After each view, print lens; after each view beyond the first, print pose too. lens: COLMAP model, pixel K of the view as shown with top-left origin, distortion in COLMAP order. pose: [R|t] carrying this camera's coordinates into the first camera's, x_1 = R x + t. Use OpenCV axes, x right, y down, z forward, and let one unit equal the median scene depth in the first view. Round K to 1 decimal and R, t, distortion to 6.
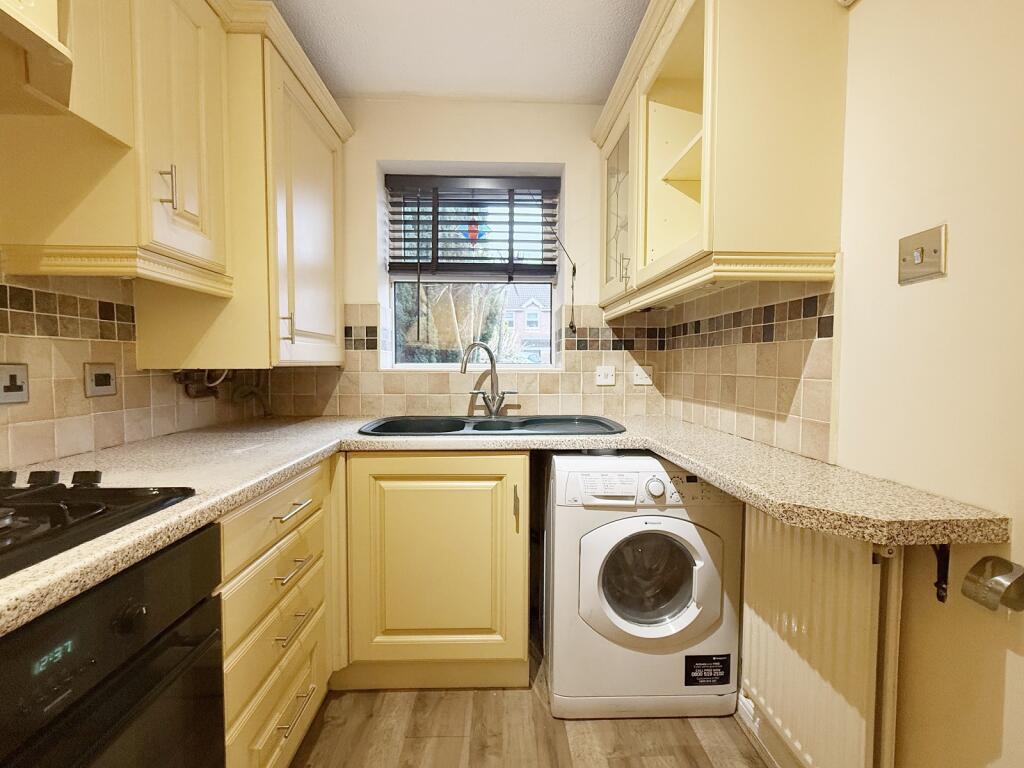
lens RADIAL K [[430.5, 0, 510.3], [0, 430.5, 382.9], [0, 0, 1]] dist [0.000236, -0.000074]
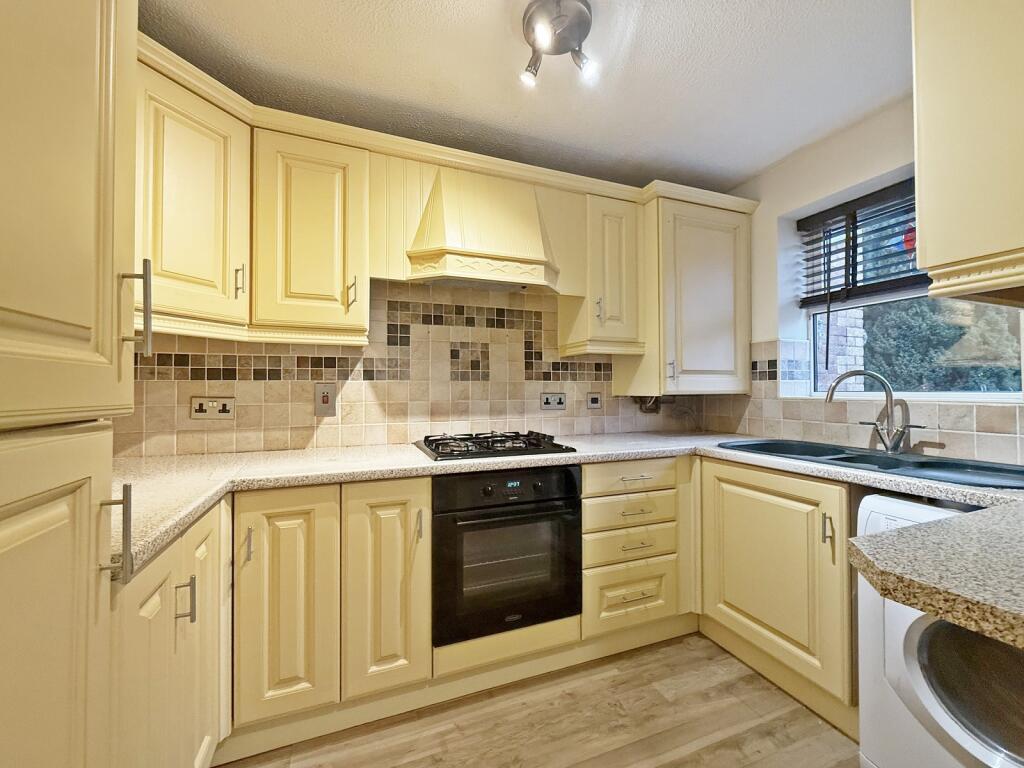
lens RADIAL K [[409.1, 0, 512.0], [0, 409.1, 384.0], [0, 0, 1]] dist [0.000115, 0.000050]
pose [[0.335284, -0.016262, -0.941977, 0.659206], [-0.035872, 0.998906, -0.030013, -0.011981], [0.941434, 0.043853, 0.334333, -0.031557]]
